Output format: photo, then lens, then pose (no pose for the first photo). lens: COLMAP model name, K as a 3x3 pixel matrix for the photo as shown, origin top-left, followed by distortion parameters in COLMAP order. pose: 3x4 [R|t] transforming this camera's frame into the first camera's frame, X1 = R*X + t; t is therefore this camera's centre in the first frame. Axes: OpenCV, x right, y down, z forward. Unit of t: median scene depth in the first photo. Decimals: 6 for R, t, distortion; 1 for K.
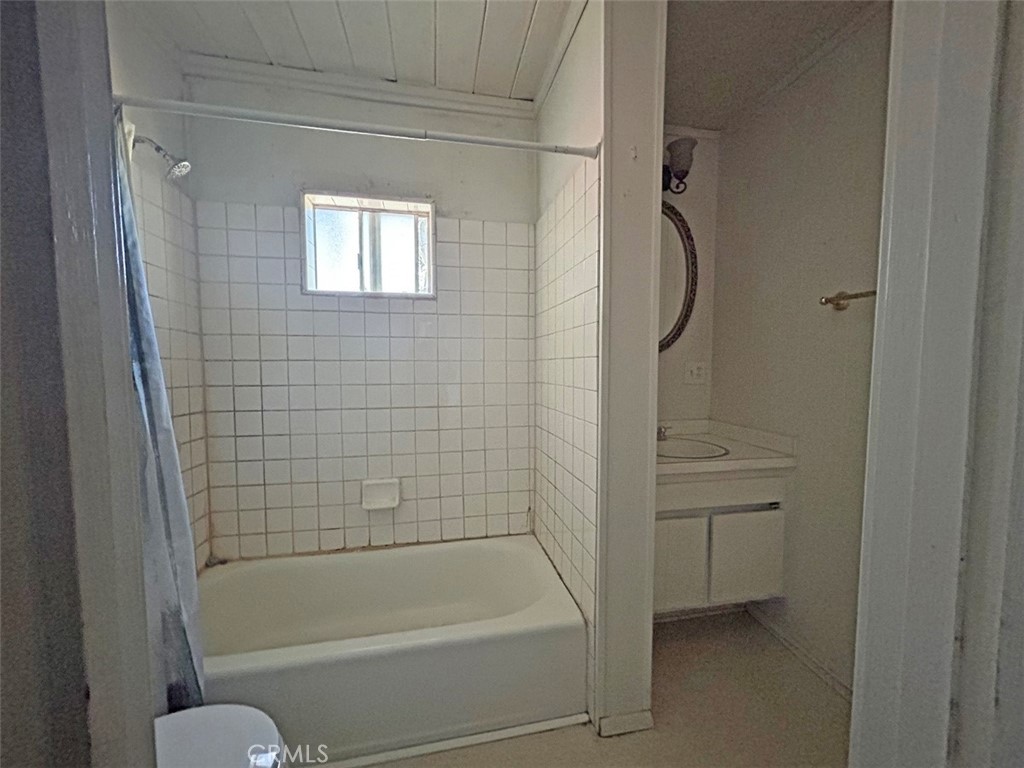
lens RADIAL K [[412.5, 0, 511.8], [0, 412.5, 389.0], [0, 0, 1]] dist [-0.000370, -0.000113]
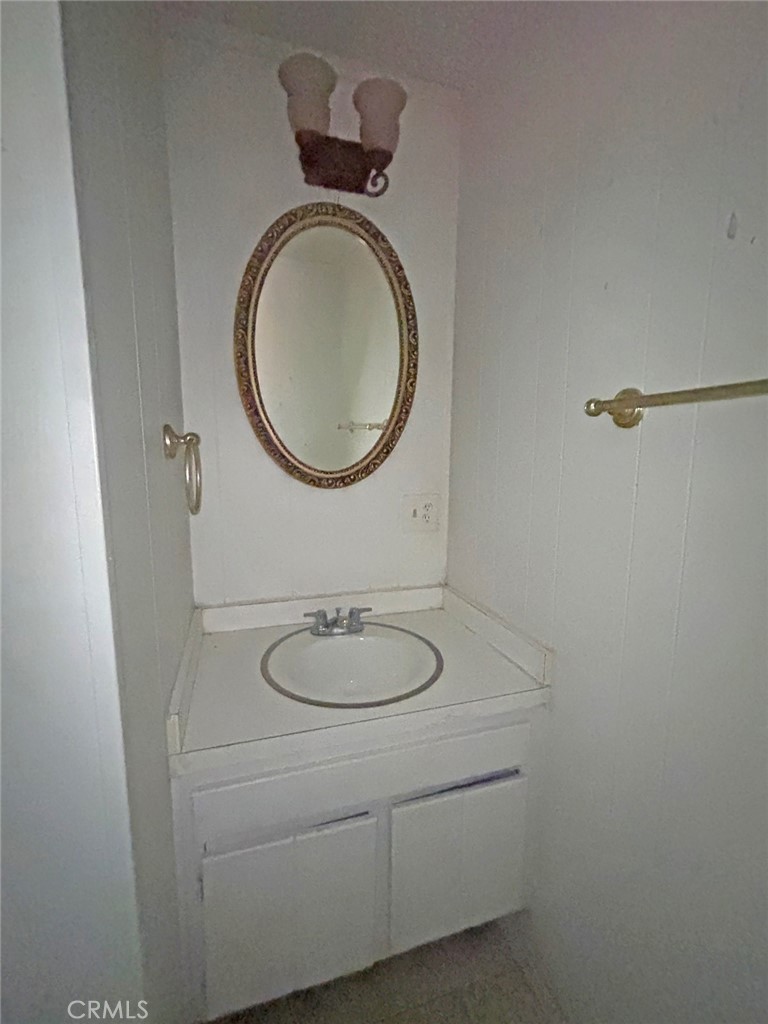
lens RADIAL K [[446.4, 0, 385.7], [0, 446.4, 510.4], [0, 0, 1]] dist [0.002787, 0.000053]
pose [[0.991578, -0.011660, 0.128986, 0.323309], [0.002961, 0.997720, 0.067426, -0.093459], [-0.129478, -0.066476, 0.989352, 0.369215]]
